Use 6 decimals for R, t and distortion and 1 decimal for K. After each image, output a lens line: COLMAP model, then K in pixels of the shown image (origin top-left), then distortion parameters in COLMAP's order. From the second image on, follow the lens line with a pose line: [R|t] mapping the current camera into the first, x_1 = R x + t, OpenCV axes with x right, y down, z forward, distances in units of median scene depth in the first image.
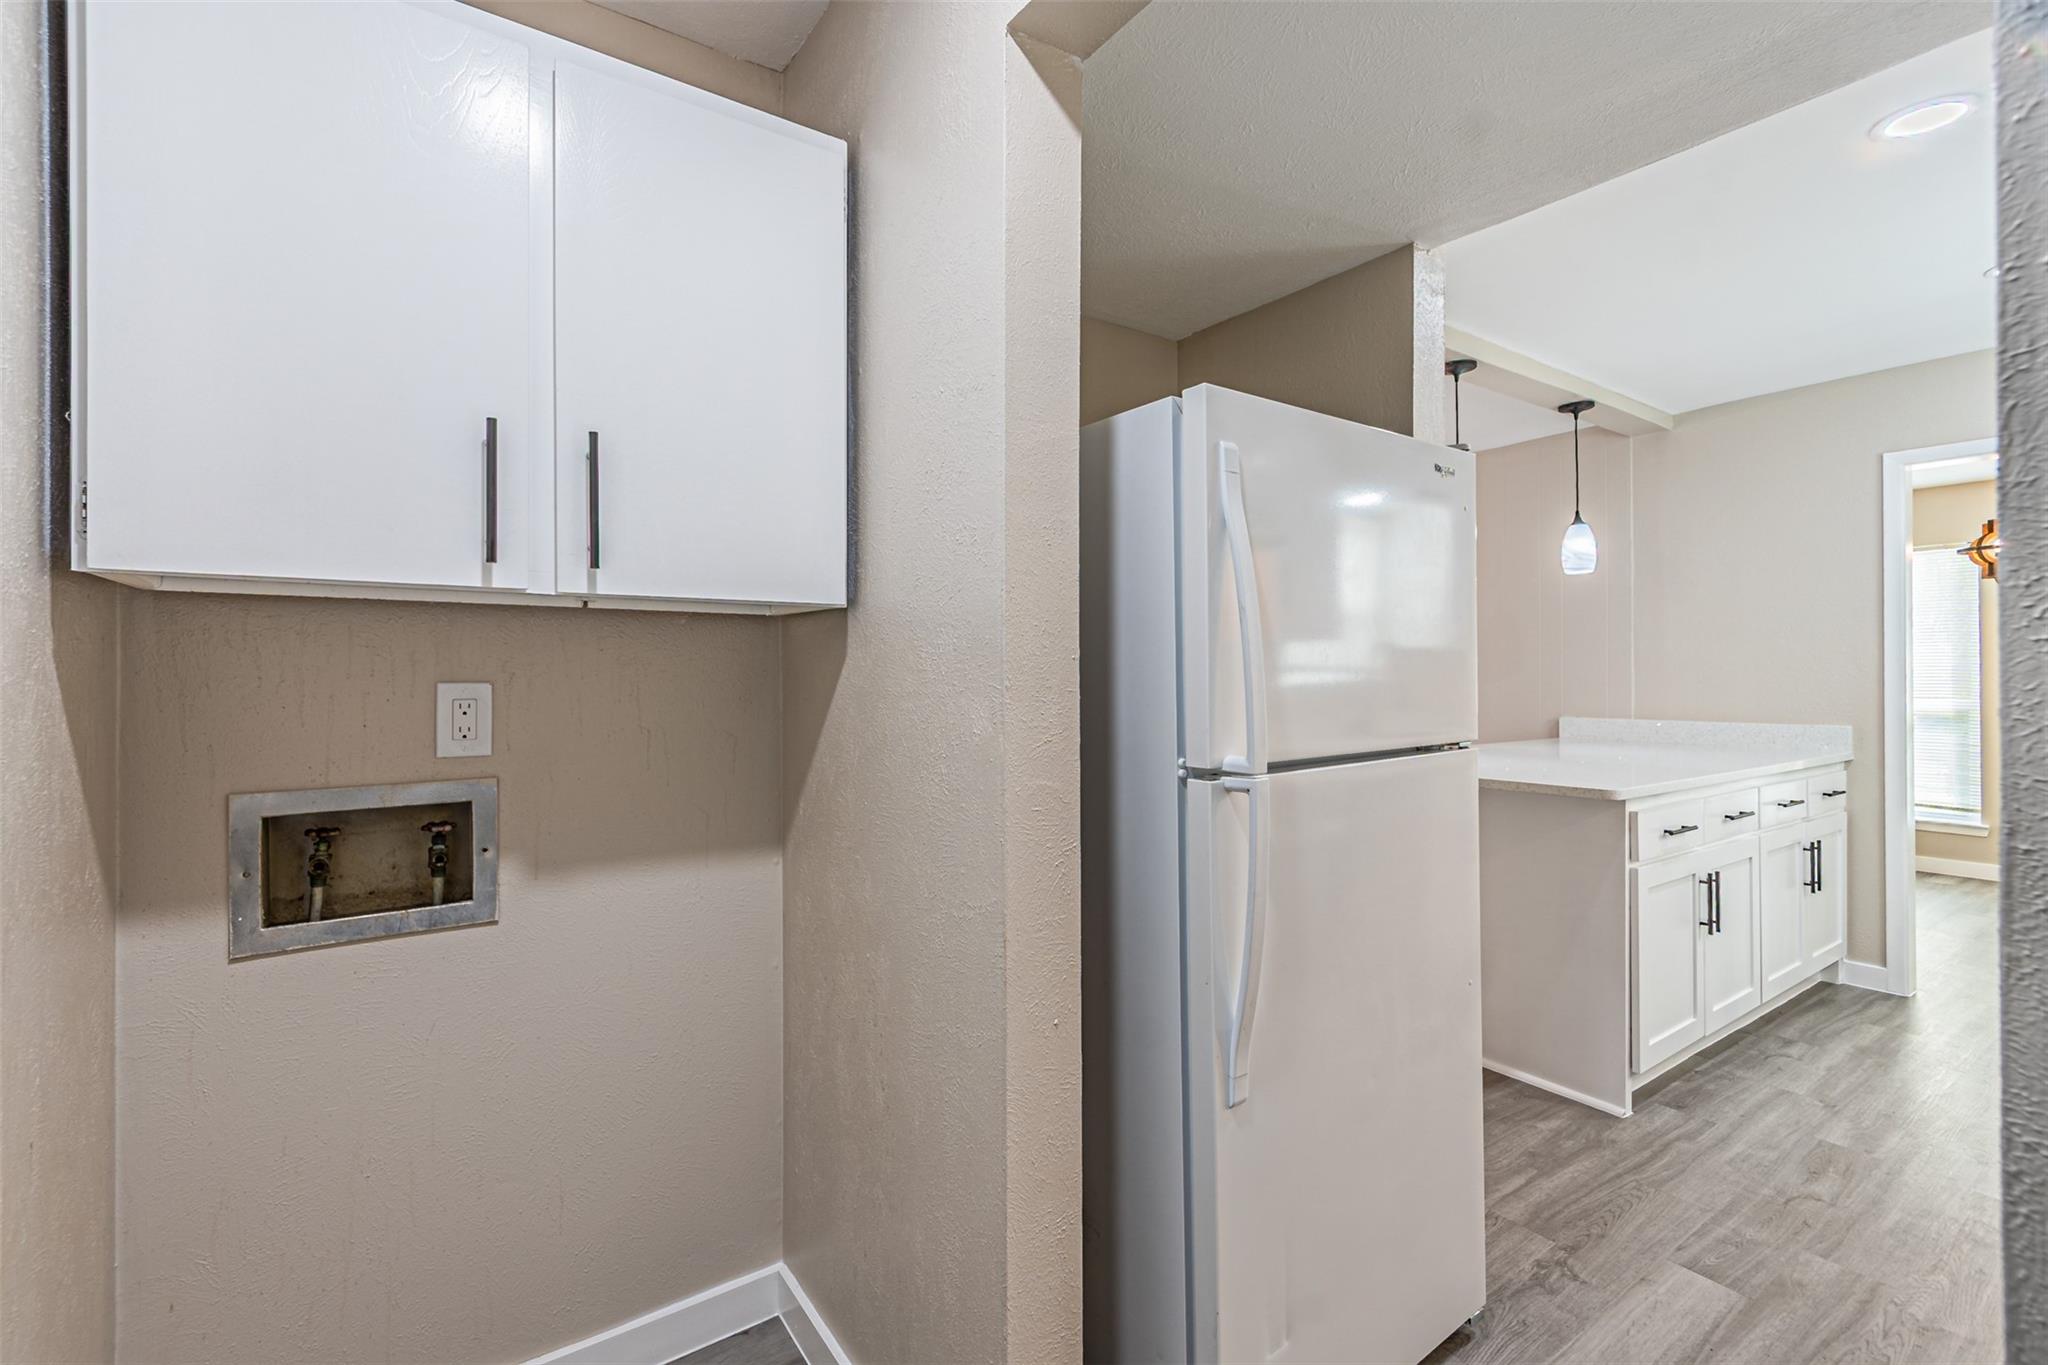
lens RADIAL K [[890.9, 0, 1019.5], [0, 890.9, 683.7], [0, 0, 1]] dist [0.004432, 0.000162]
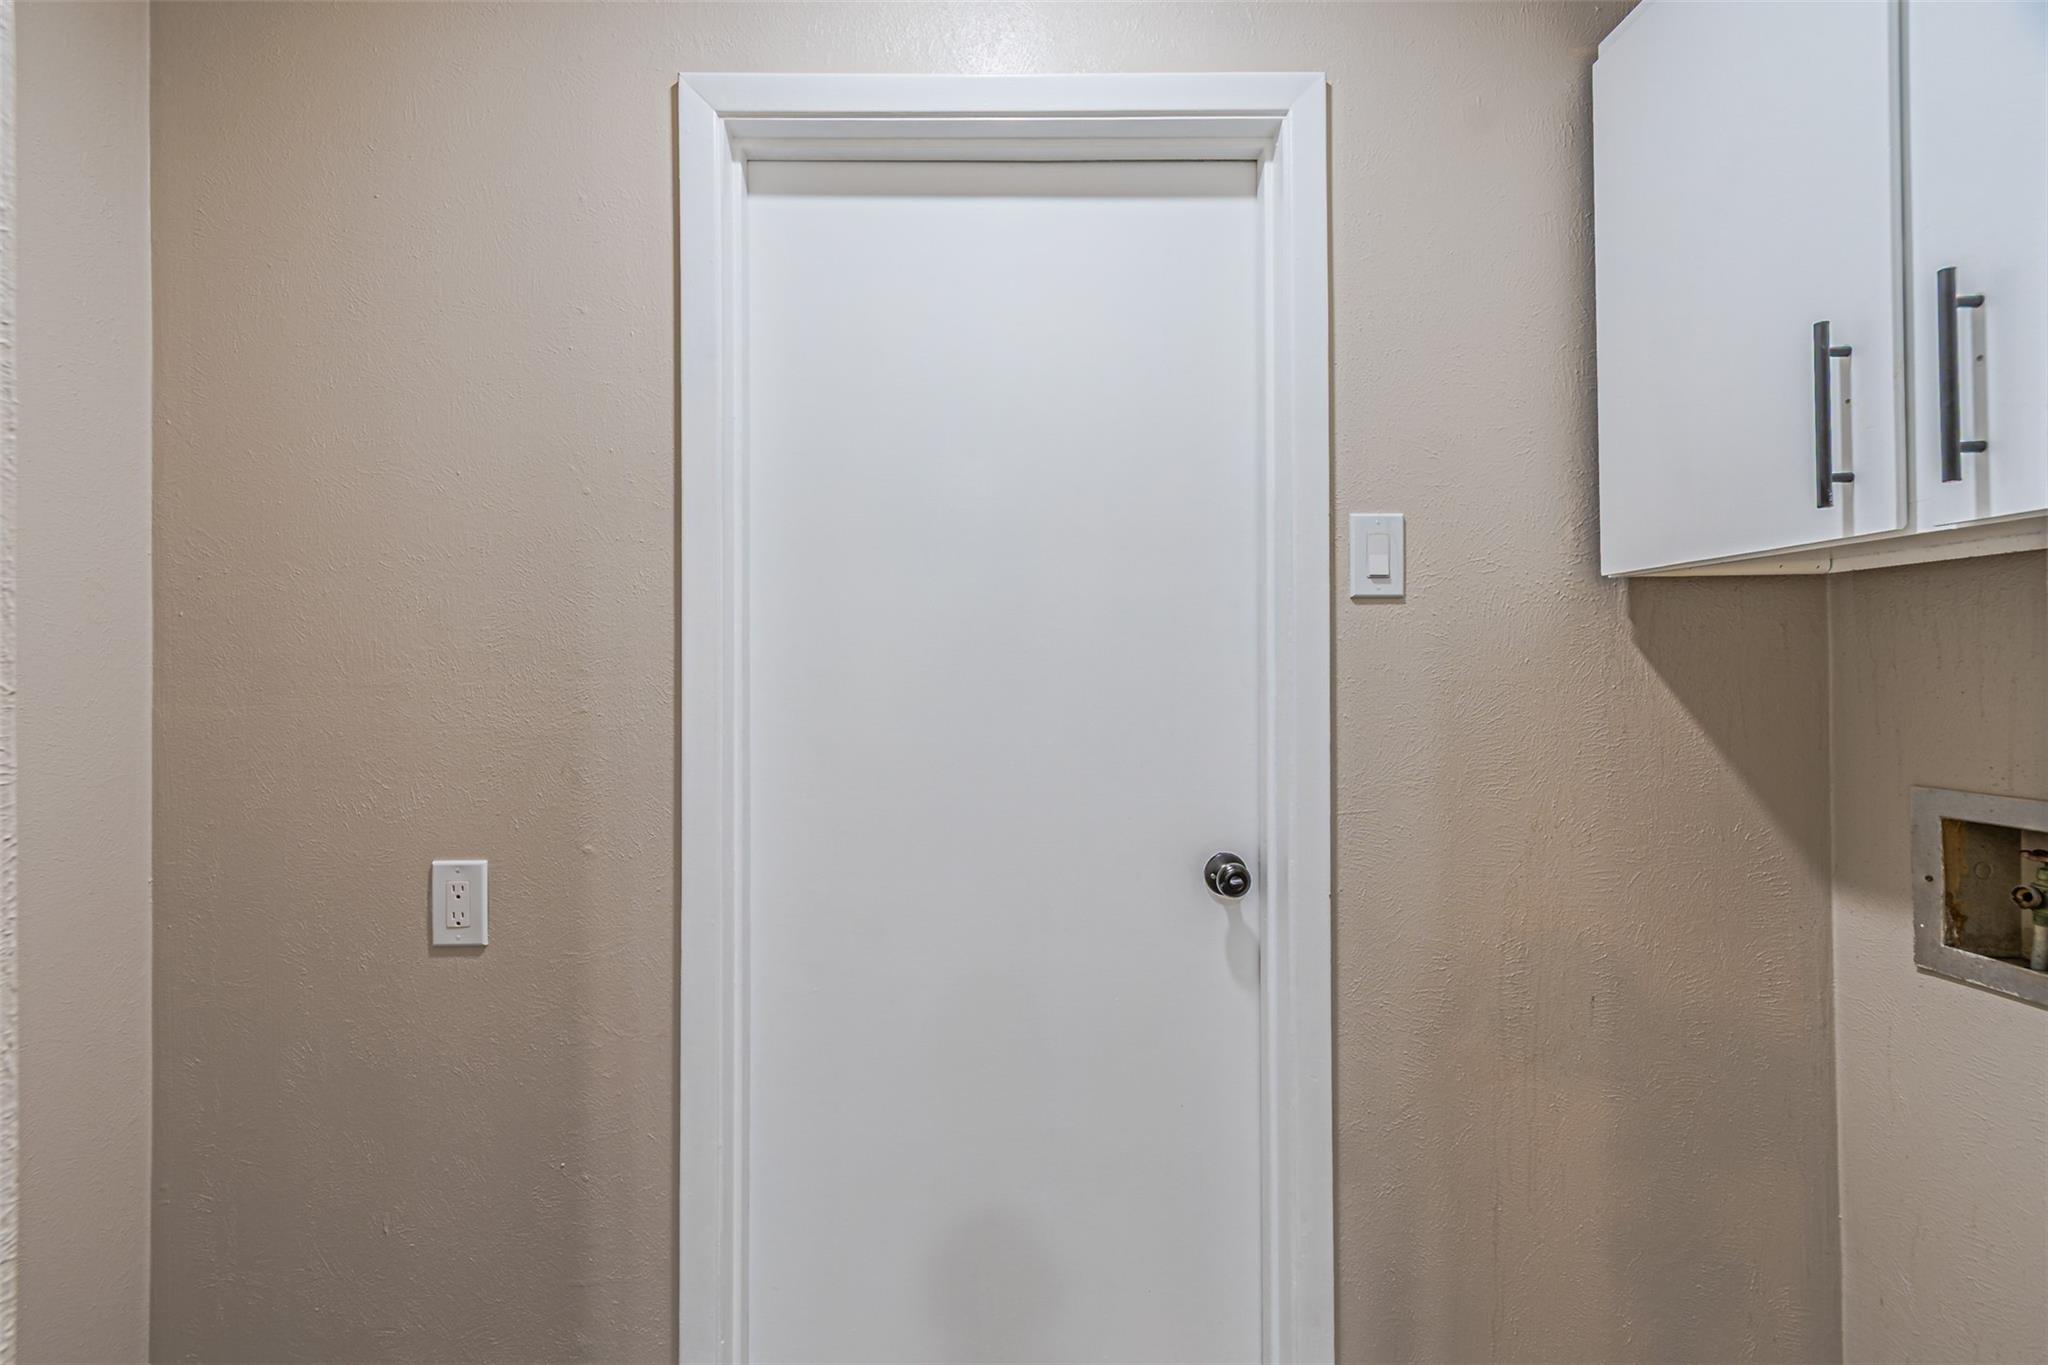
lens RADIAL K [[890.9, 0, 1017.5], [0, 890.9, 672.9], [0, 0, 1]] dist [0.004432, 0.000162]
pose [[-0.553549, -0.000170, -0.832817, 0.387336], [0.006476, 0.999969, -0.004509, 0.004953], [0.832792, -0.007889, -0.553531, 0.733855]]
